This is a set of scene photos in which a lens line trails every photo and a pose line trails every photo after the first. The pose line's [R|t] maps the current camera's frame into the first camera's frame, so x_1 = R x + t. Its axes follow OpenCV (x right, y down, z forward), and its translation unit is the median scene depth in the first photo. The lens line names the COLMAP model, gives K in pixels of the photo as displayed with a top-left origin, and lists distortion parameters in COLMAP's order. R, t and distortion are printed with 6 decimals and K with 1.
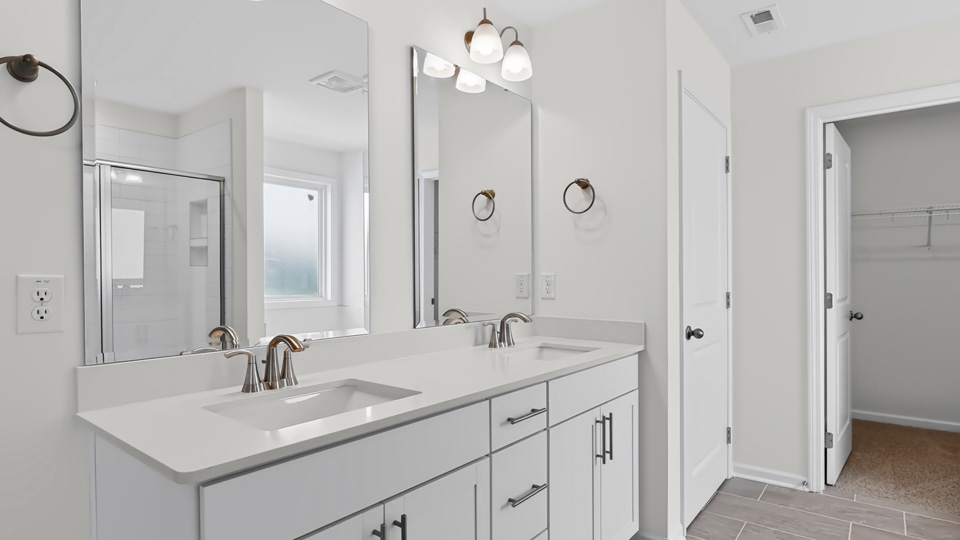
lens RADIAL K [[516.7, 0, 480.2], [0, 516.7, 268.8], [0, 0, 1]] dist [0.000450, 0.000073]
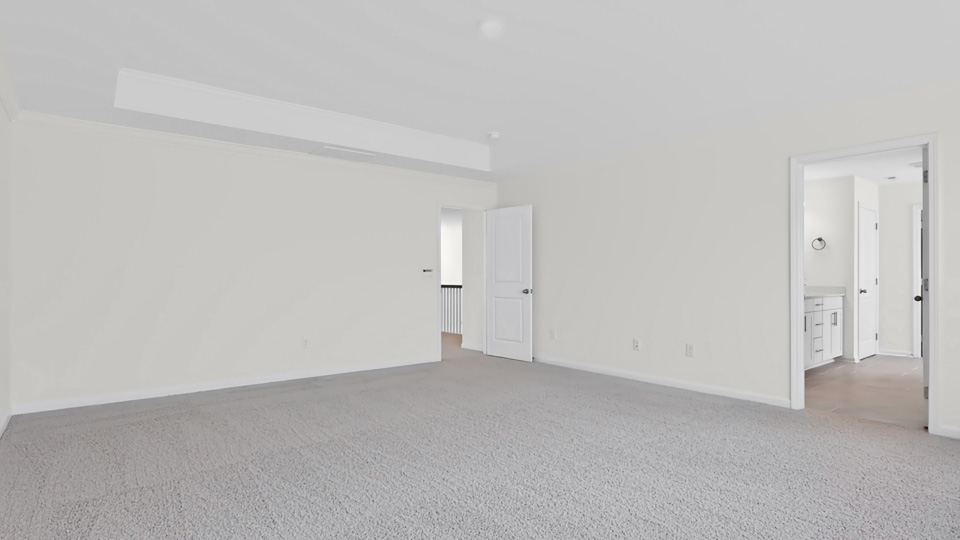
lens RADIAL K [[516.7, 0, 479.8], [0, 516.7, 274.3], [0, 0, 1]] dist [0.000450, 0.000073]
pose [[0.977829, 0.003958, -0.209370, -1.059915], [-0.005904, 0.999945, -0.008667, 0.068319], [0.209324, 0.009710, 0.977798, -2.236664]]
